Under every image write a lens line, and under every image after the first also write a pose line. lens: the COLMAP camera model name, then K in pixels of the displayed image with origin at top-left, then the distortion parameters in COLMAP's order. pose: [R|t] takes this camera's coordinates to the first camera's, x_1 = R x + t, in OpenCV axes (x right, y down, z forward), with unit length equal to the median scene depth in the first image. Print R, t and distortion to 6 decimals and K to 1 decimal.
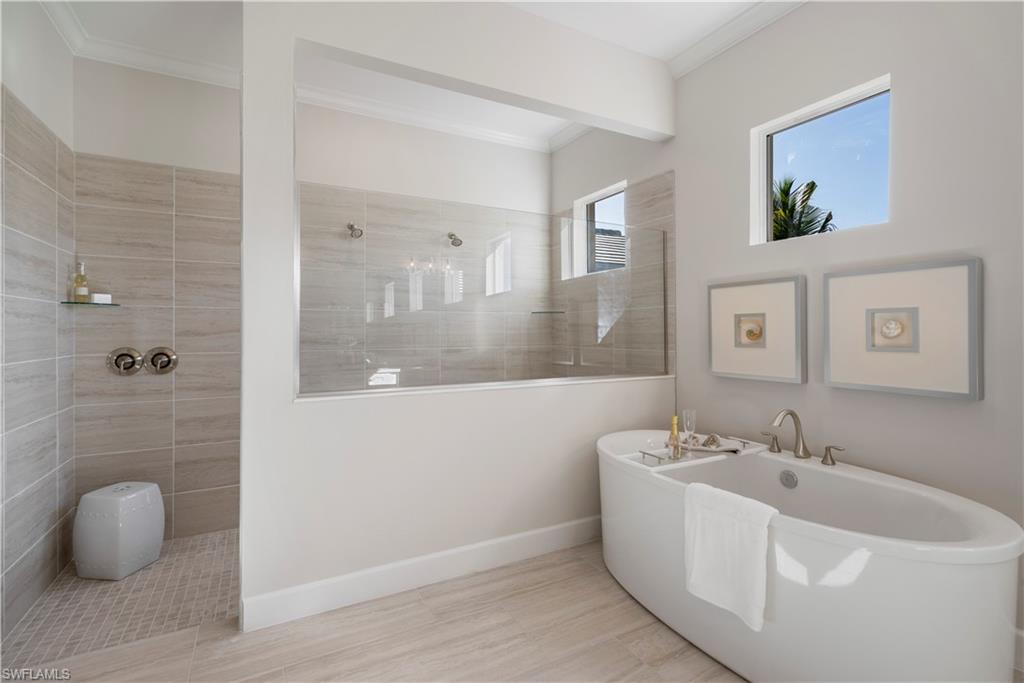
lens RADIAL K [[460.6, 0, 511.6], [0, 460.6, 329.9], [0, 0, 1]] dist [0.002427, 0.000314]
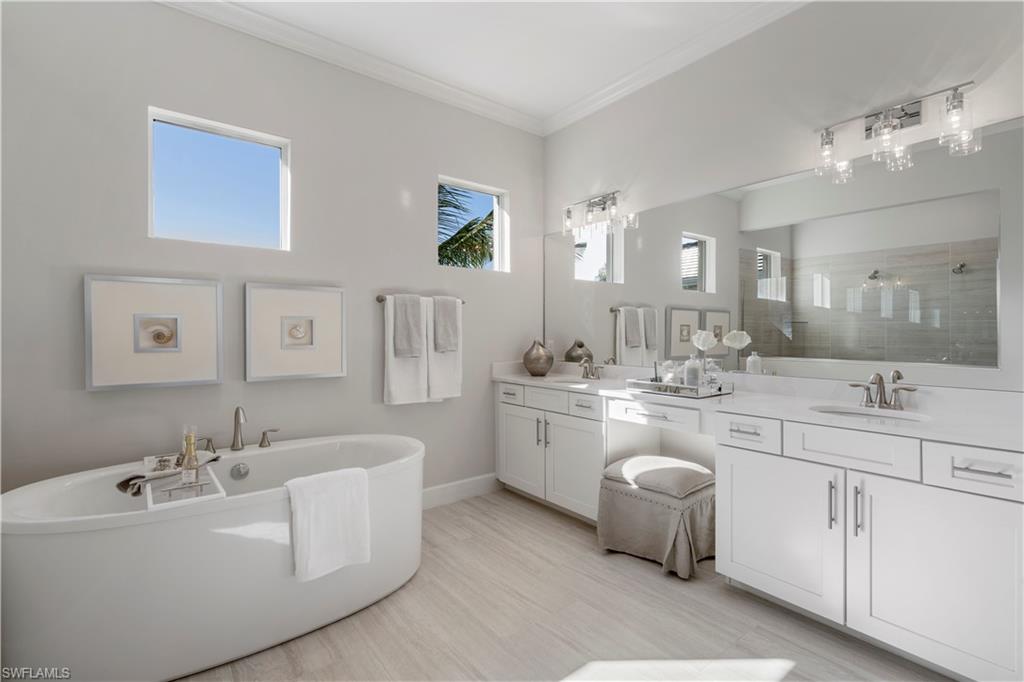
lens RADIAL K [[472.1, 0, 508.9], [0, 472.1, 334.8], [0, 0, 1]] dist [-0.001515, -0.000286]
pose [[-0.193666, -0.000126, 0.981067, -0.586913], [-0.001090, 0.999999, -0.000087, 0.004689], [-0.981067, -0.001087, -0.193666, 0.587528]]
